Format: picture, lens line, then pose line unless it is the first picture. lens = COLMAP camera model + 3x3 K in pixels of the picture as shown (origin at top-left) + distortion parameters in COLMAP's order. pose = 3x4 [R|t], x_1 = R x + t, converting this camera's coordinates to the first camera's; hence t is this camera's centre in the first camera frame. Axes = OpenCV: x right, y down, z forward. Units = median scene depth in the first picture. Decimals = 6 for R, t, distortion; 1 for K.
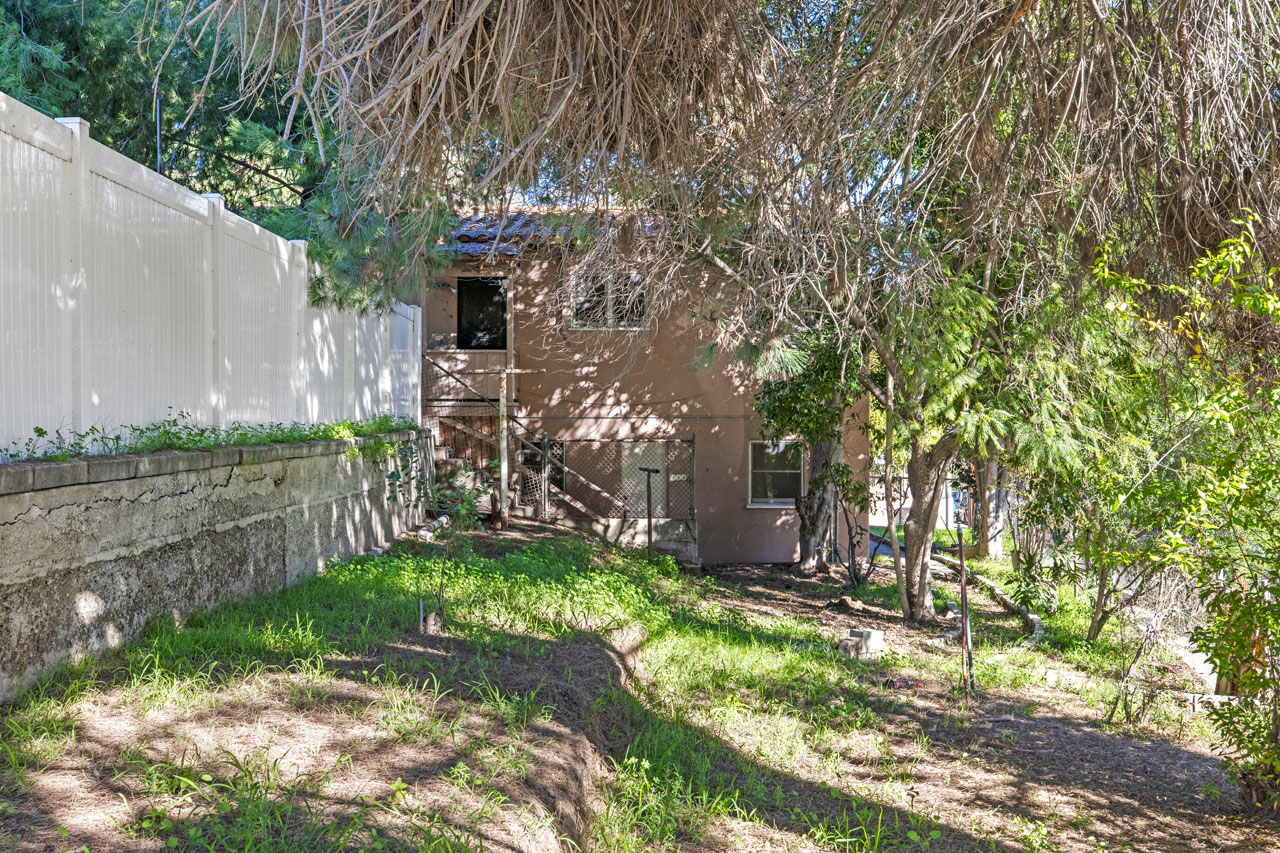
lens RADIAL K [[1196.2, 0, 641.2], [0, 1196.2, 432.2], [0, 0, 1]] dist [0.009436, 0.000000]
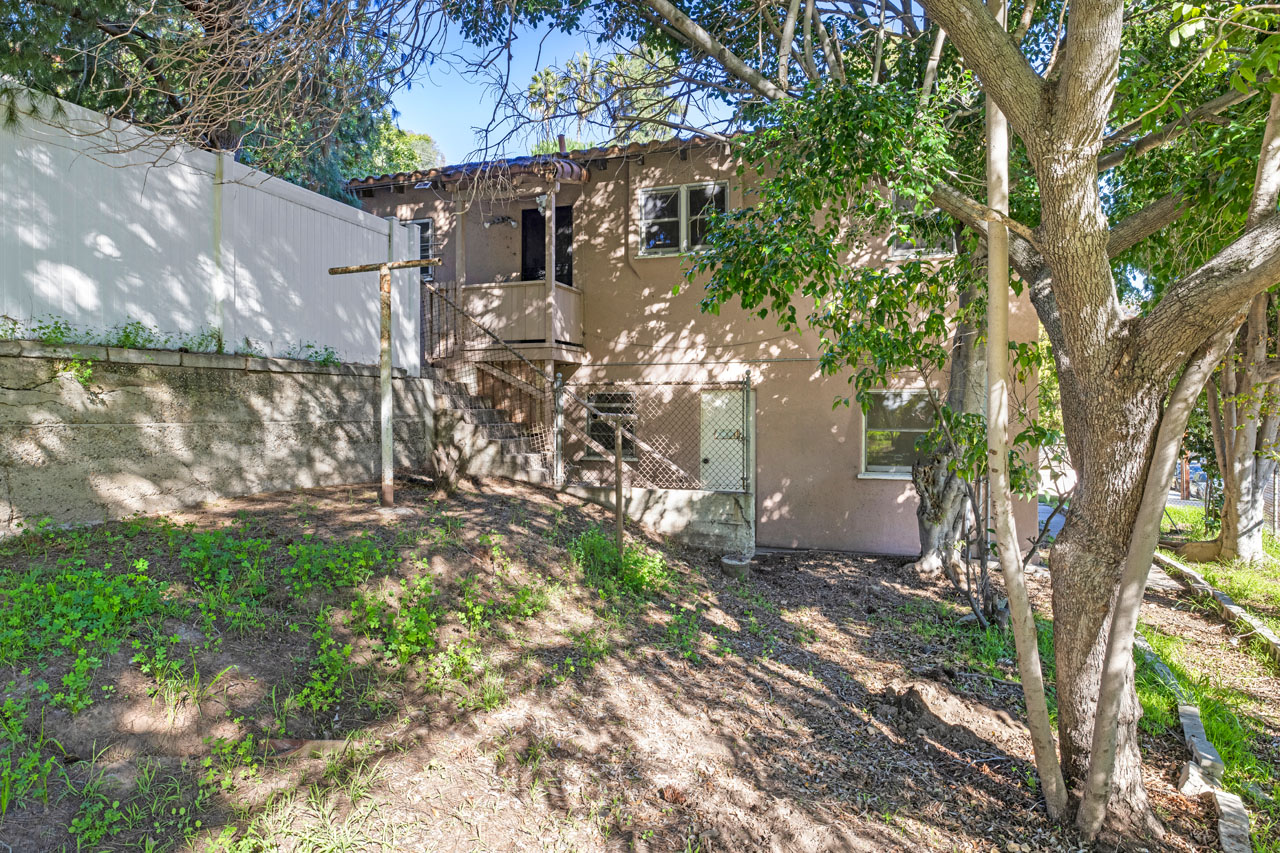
lens RADIAL K [[748.2, 0, 638.5], [0, 748.2, 413.8], [0, 0, 1]] dist [0.004219, -0.001305]
pose [[0.938079, 0.000227, -0.346420, 0.123709], [-0.002332, 0.999981, -0.005661, 0.025460], [0.346412, 0.006118, 0.938062, 0.505913]]
